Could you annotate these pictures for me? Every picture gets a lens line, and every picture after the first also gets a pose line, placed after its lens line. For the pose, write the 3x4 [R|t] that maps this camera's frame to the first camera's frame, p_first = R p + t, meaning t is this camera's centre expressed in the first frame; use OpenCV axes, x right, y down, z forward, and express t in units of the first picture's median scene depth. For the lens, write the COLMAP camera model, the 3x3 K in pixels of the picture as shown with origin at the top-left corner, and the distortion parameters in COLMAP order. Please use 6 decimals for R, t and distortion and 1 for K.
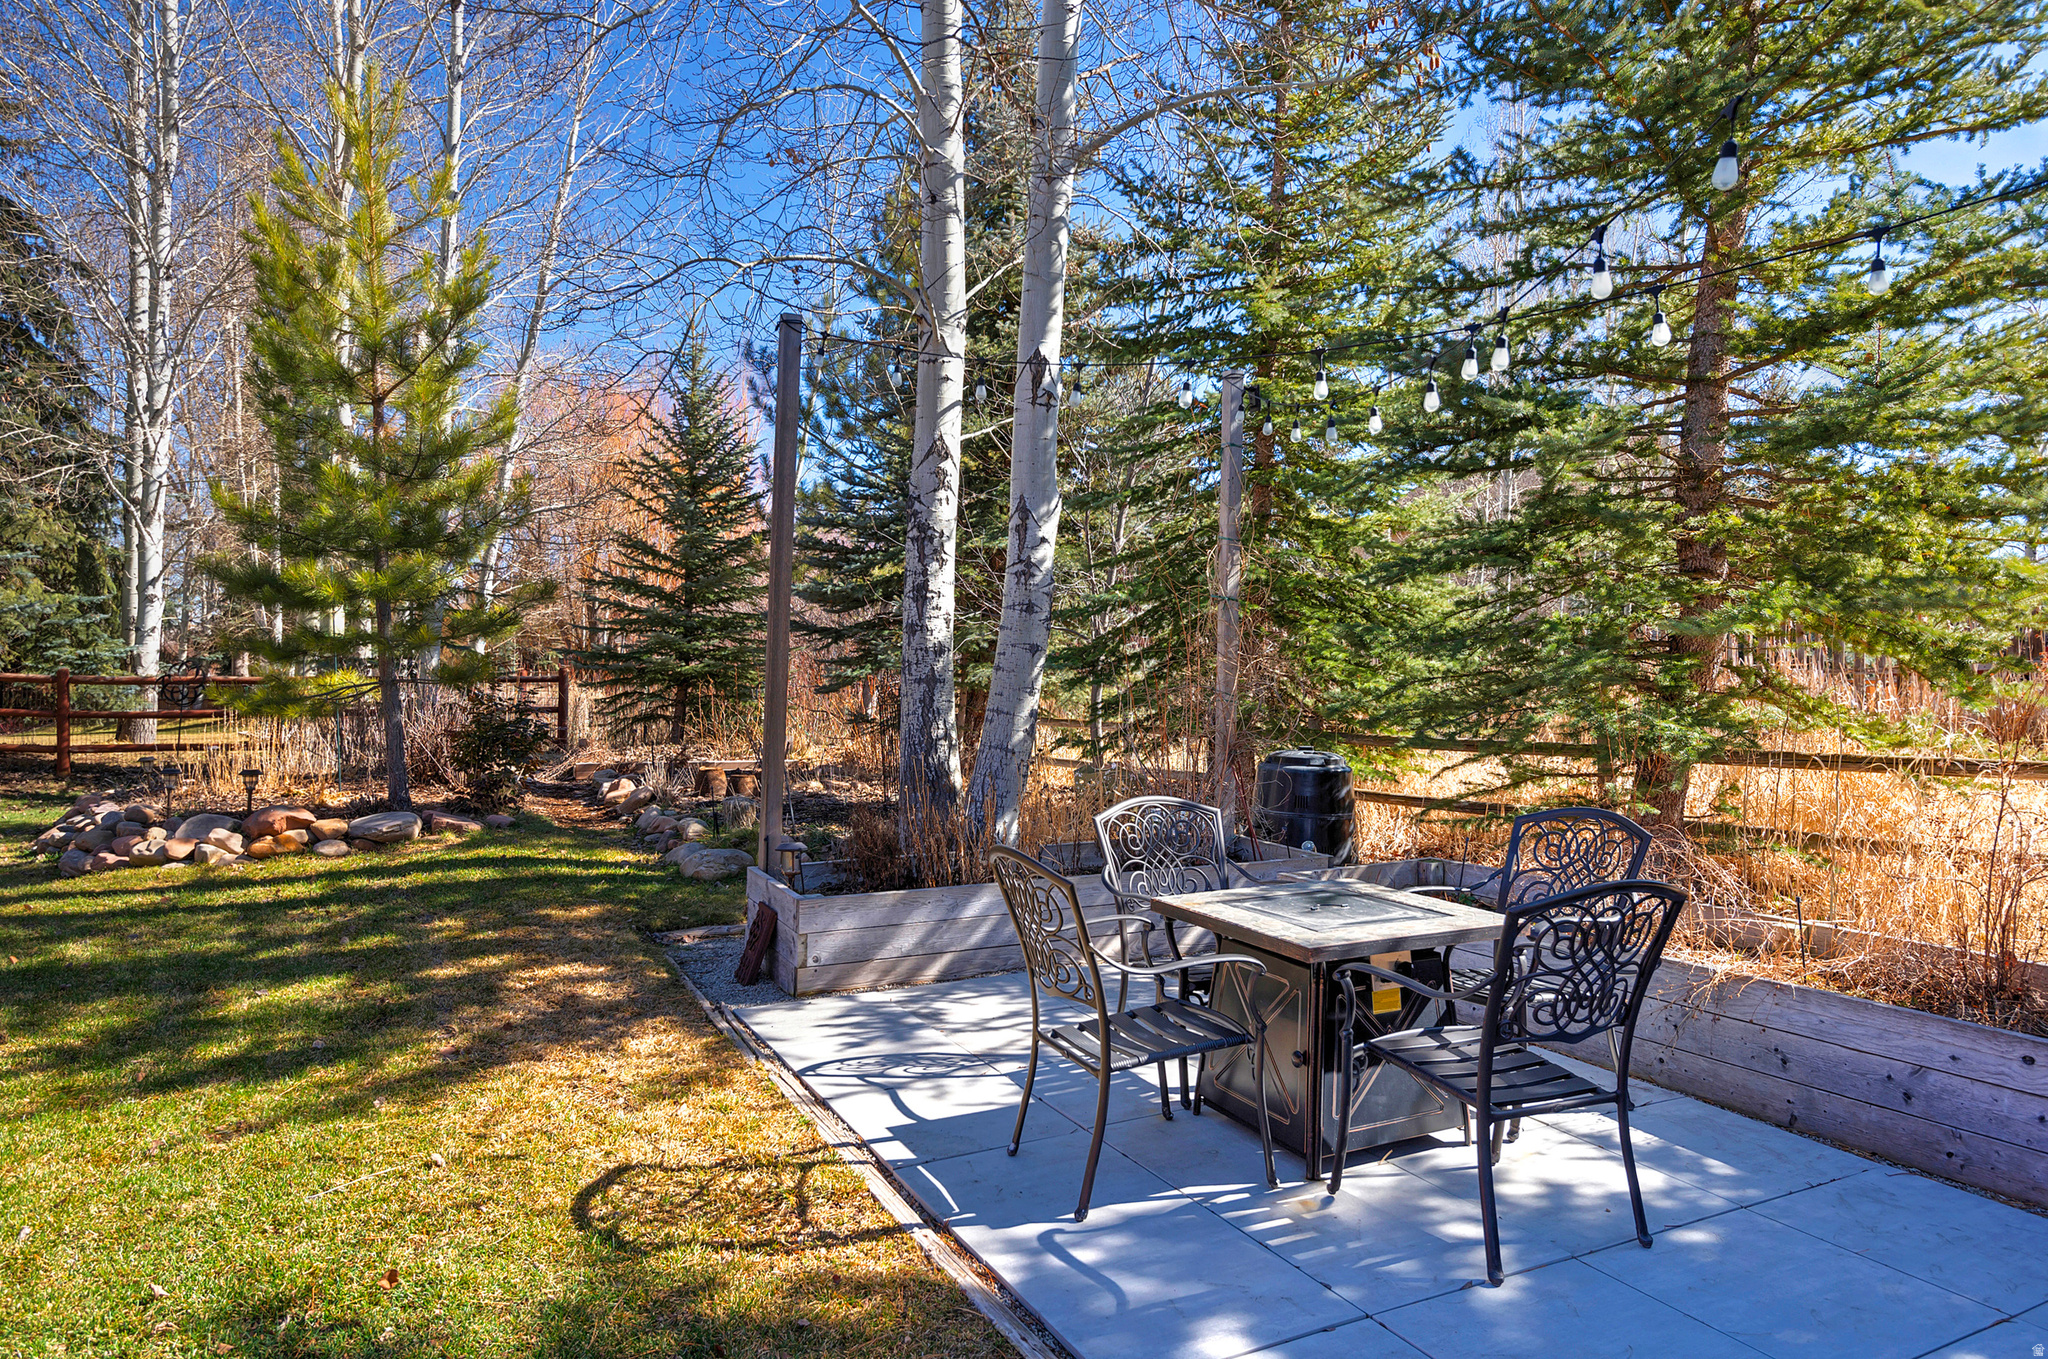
lens RADIAL K [[1244.2, 0, 1024.0], [0, 1244.2, 679.5], [0, 0, 1]] dist [0.003573, -0.002325]
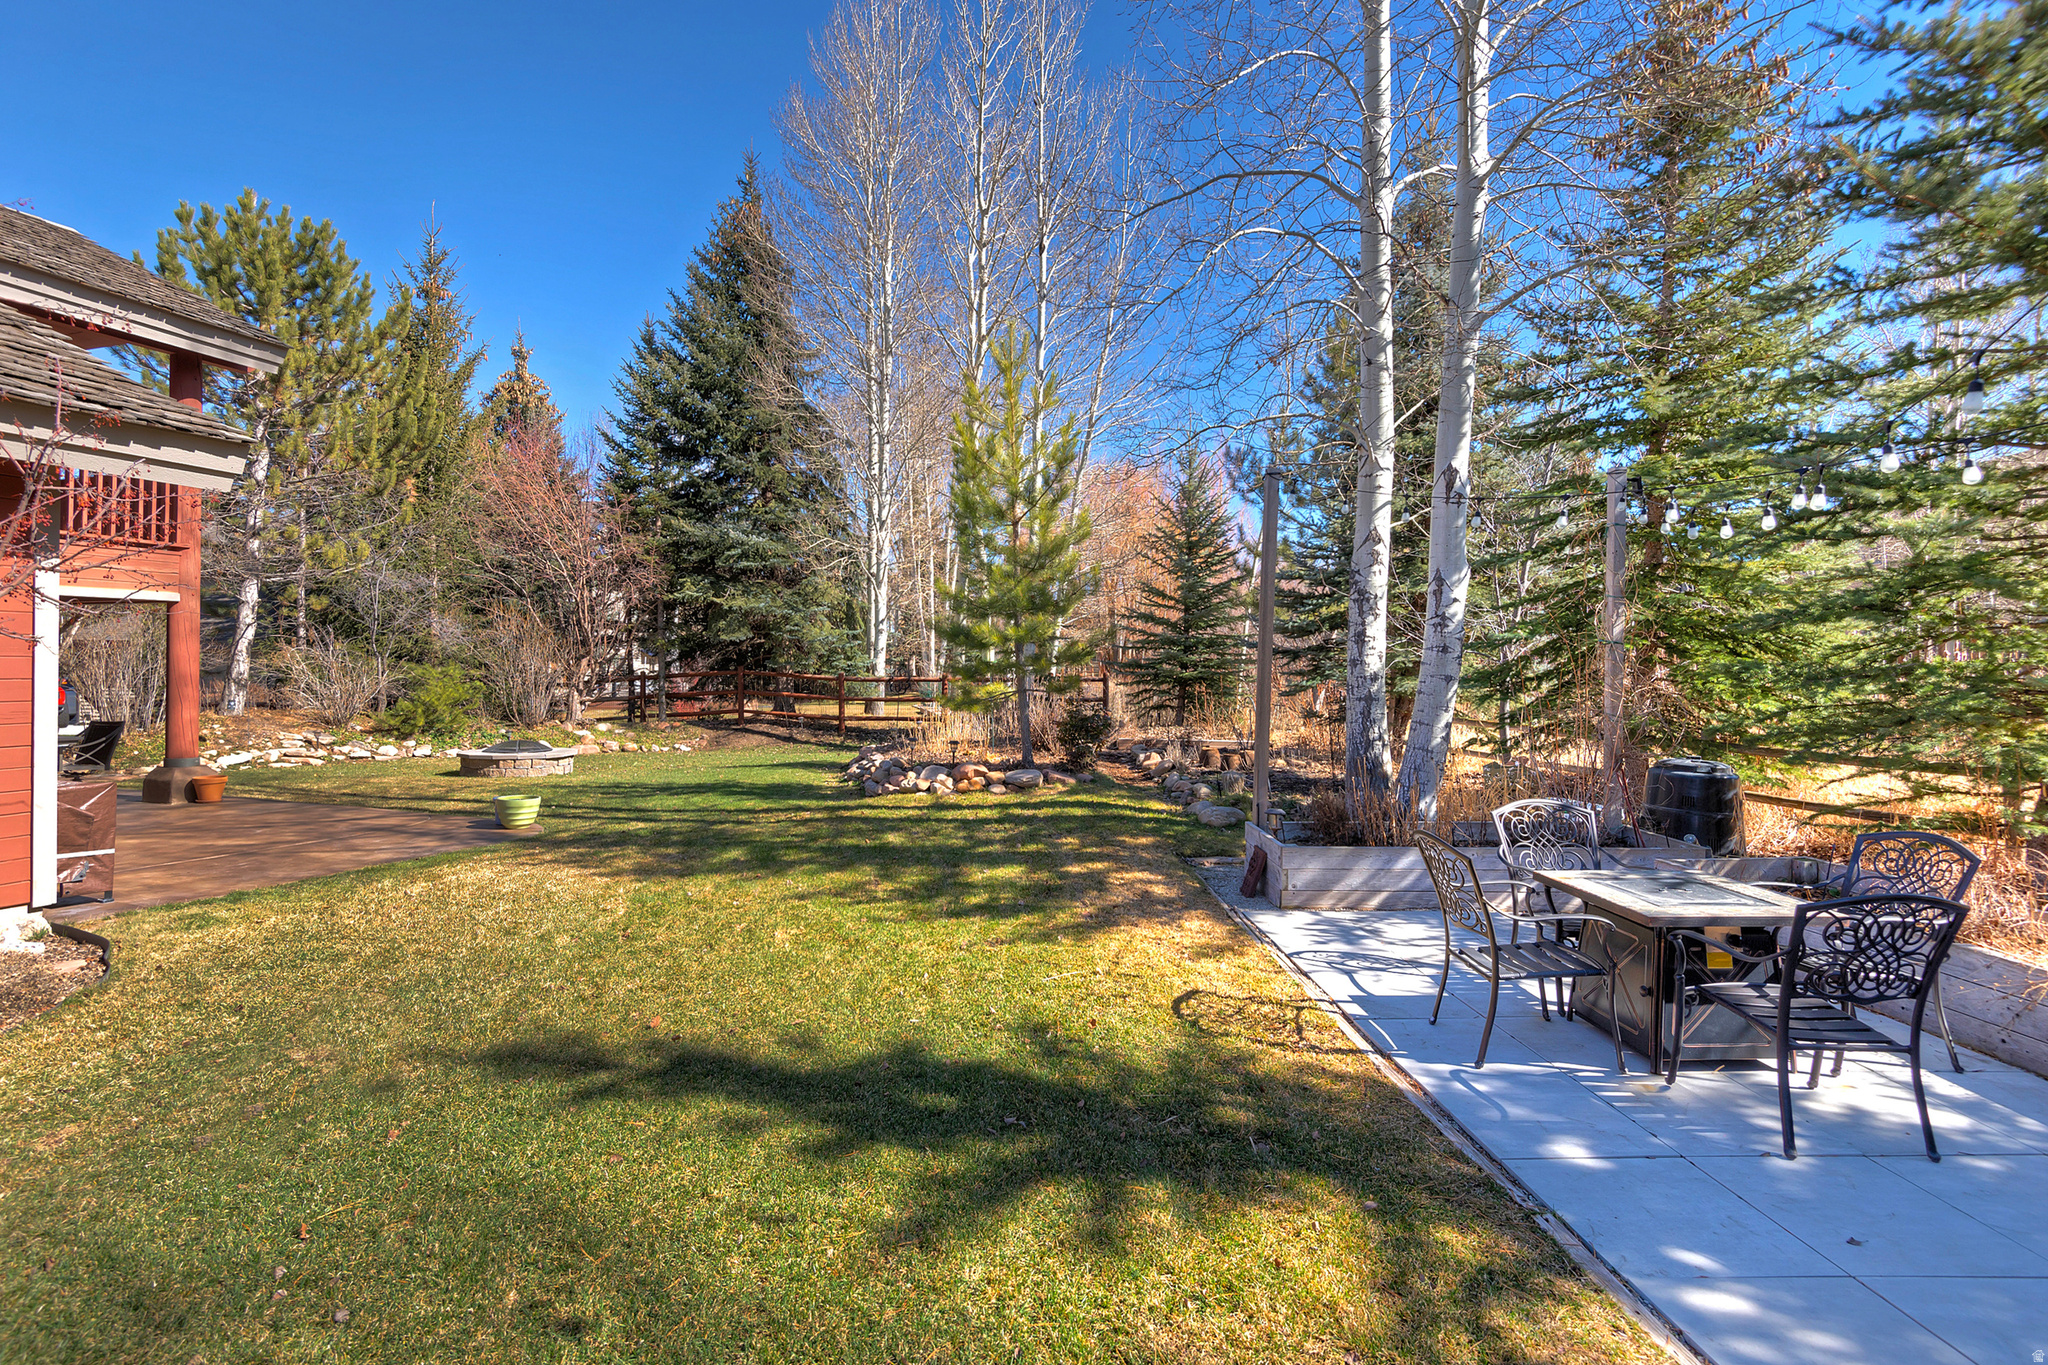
lens RADIAL K [[903.5, 0, 1015.0], [0, 903.5, 643.8], [0, 0, 1]] dist [0.035400, -0.029106]
pose [[0.904652, -0.005522, -0.426116, 0.003424], [-0.007688, 0.999542, -0.029275, -0.030614], [0.426082, 0.029760, 0.904195, -0.135554]]
